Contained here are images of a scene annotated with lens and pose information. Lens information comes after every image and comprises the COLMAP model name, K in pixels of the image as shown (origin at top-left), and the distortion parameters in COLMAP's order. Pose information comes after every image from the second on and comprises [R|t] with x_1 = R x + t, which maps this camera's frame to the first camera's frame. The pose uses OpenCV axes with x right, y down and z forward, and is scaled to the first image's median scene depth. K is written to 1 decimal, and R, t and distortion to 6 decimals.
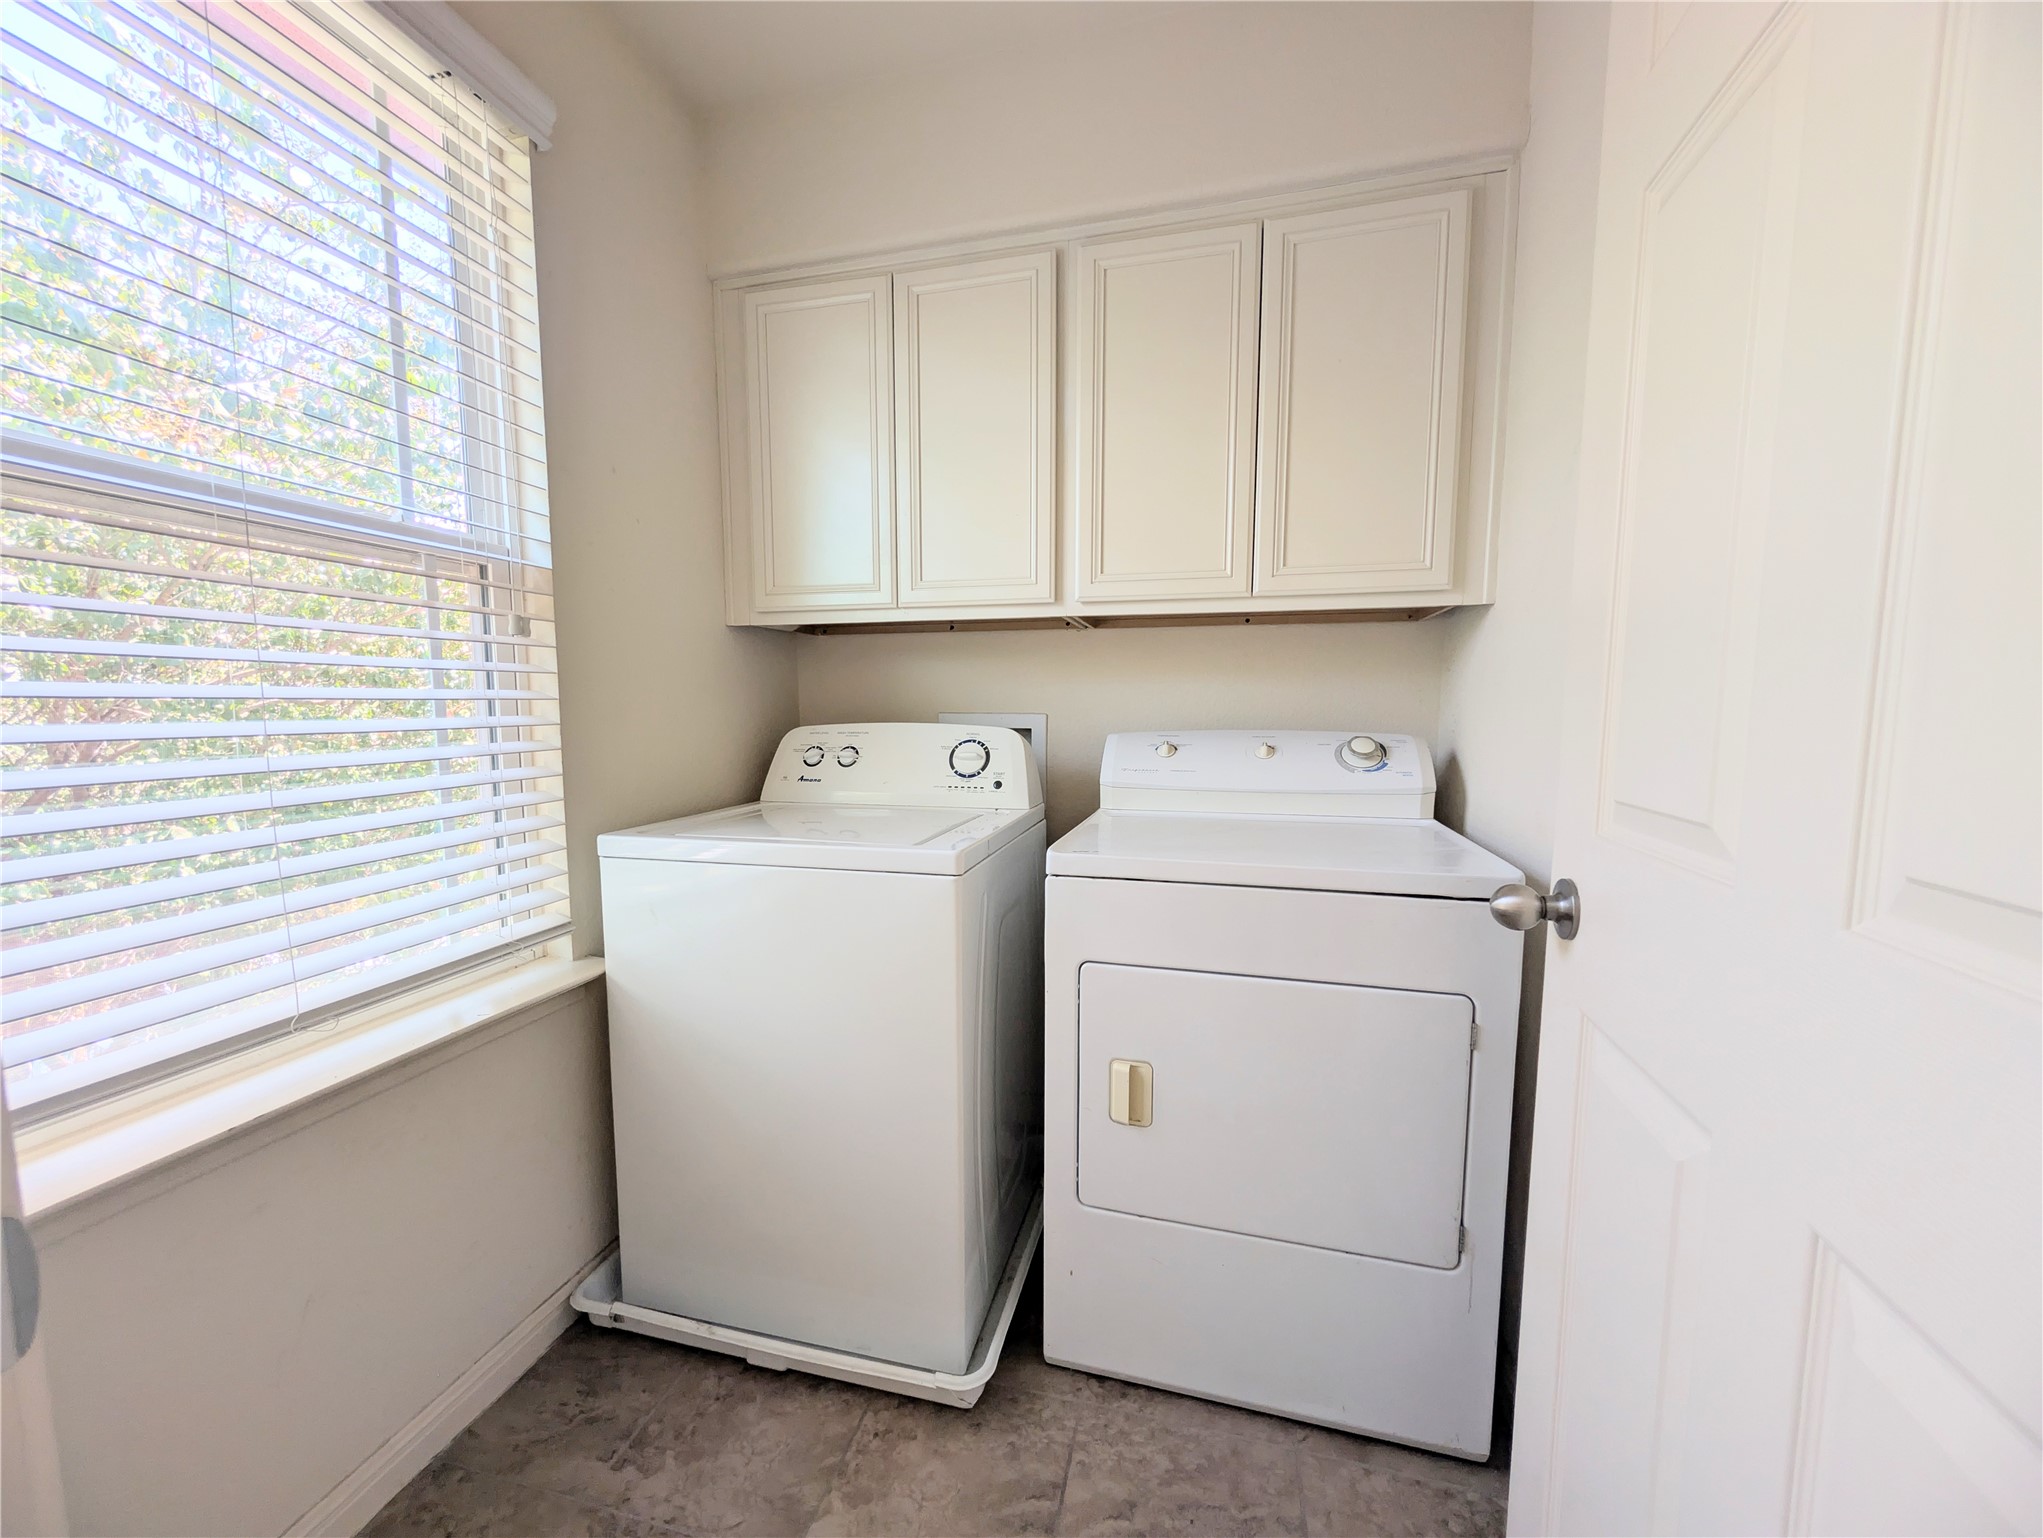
lens RADIAL K [[772.2, 0, 1023.1], [0, 772.2, 773.6], [0, 0, 1]] dist [-0.001049, -0.000097]
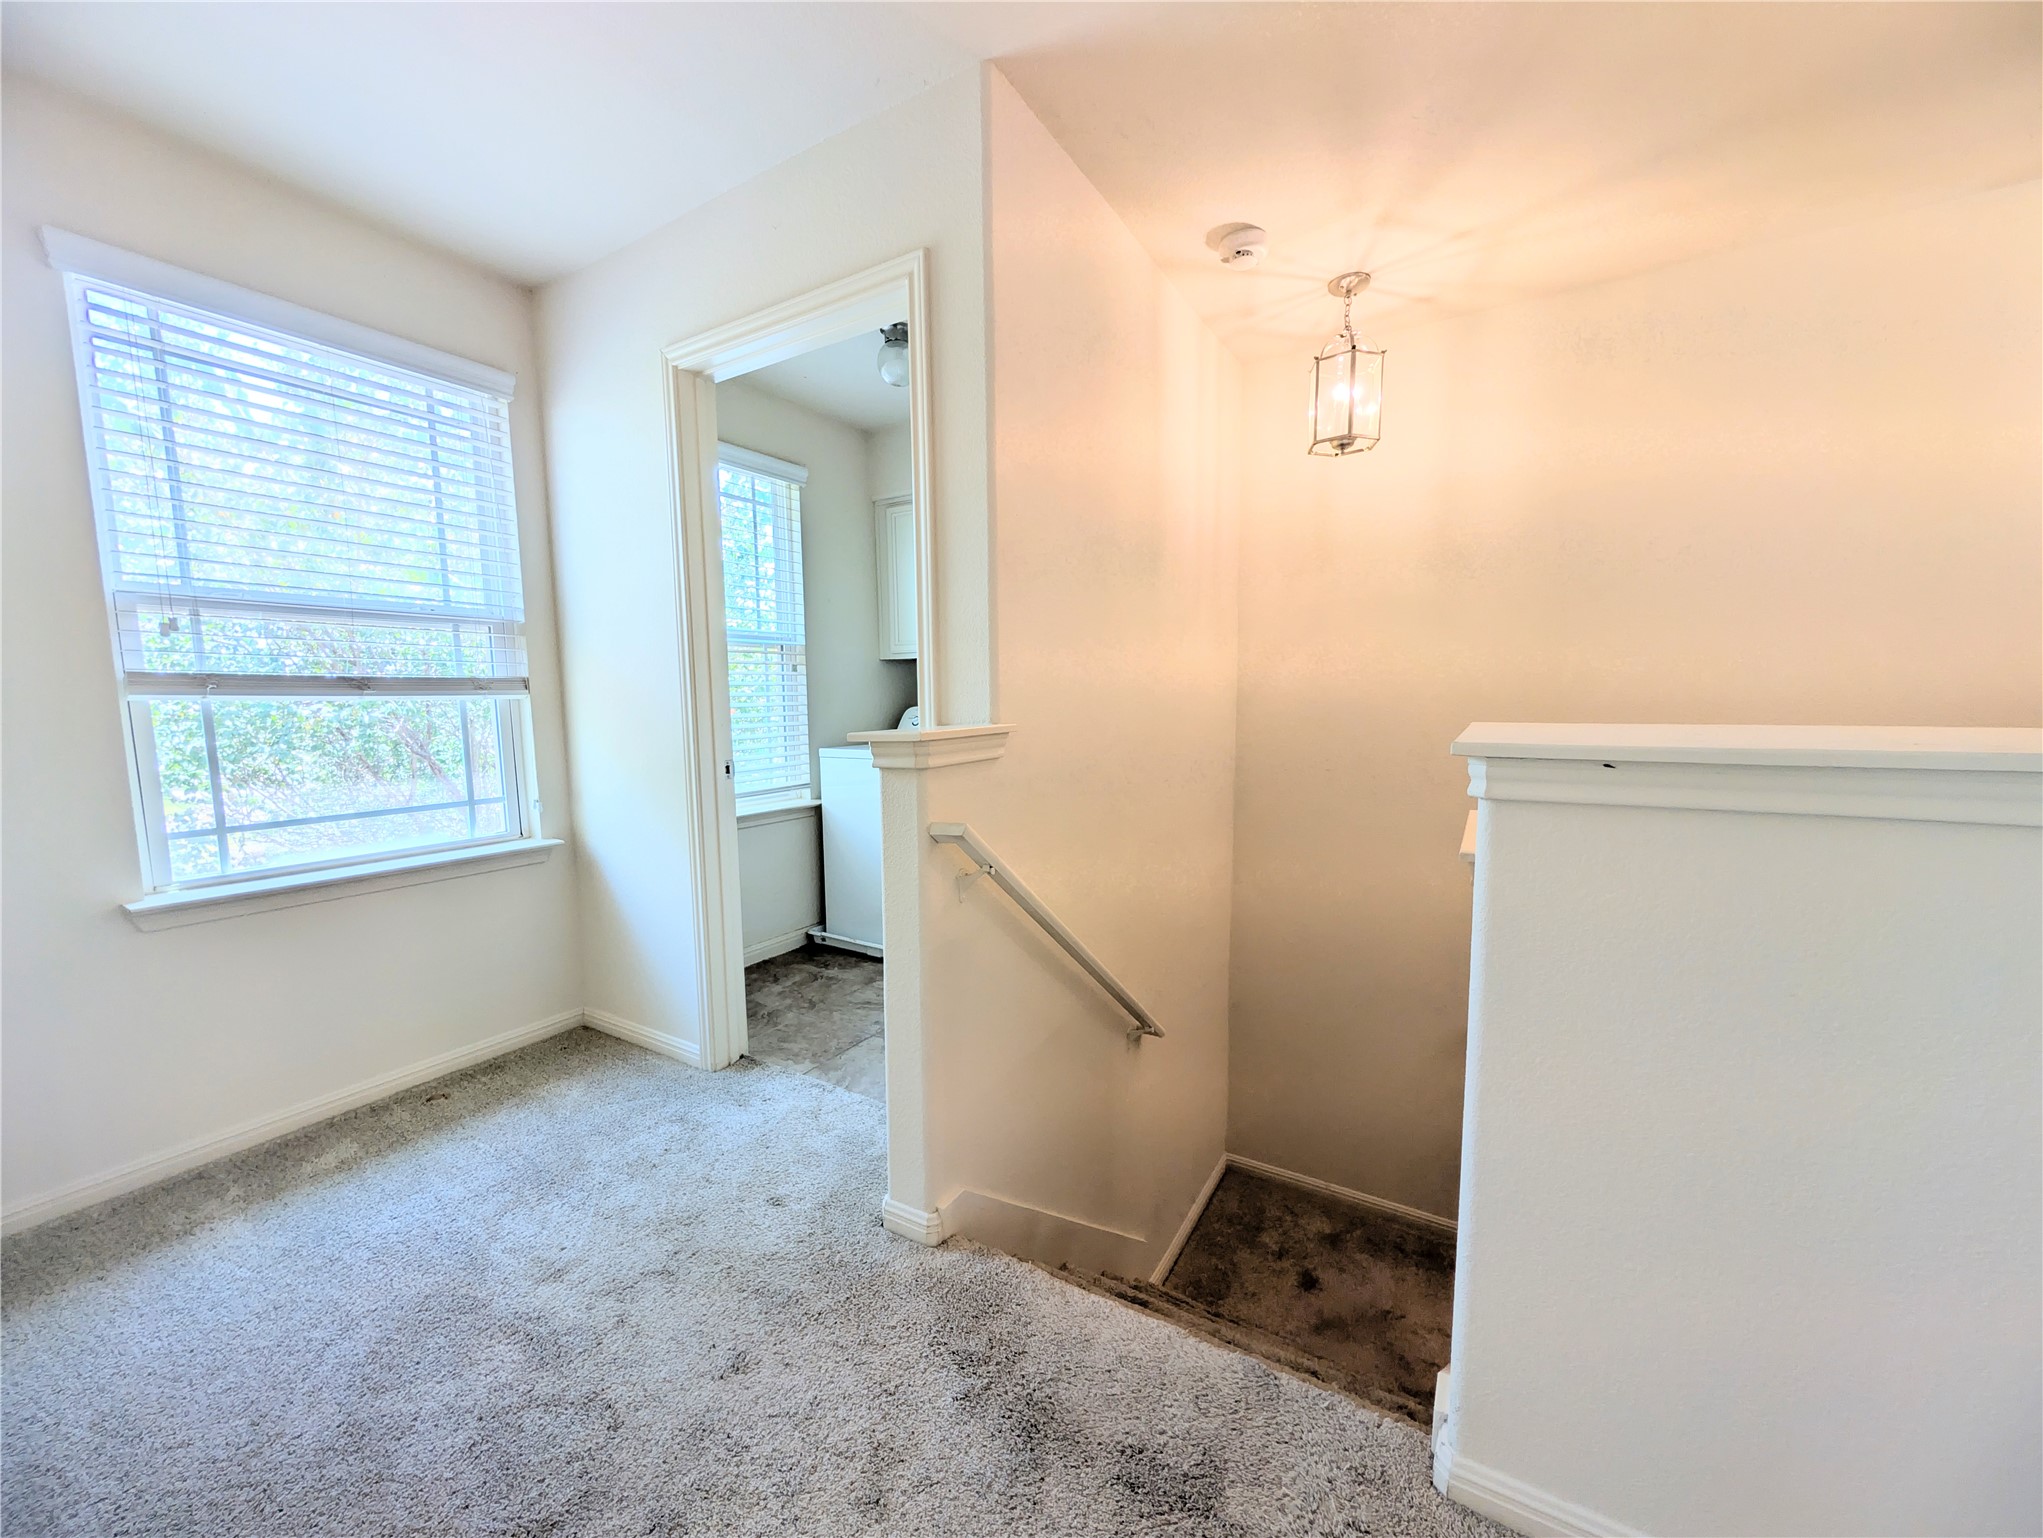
lens RADIAL K [[772.2, 0, 1024.6], [0, 772.2, 772.9], [0, 0, 1]] dist [-0.001049, -0.000097]
pose [[0.954336, 0.018752, -0.298145, 0.865025], [-0.016755, 0.999817, 0.009252, 0.126290], [0.298264, -0.003834, 0.954476, -1.242485]]
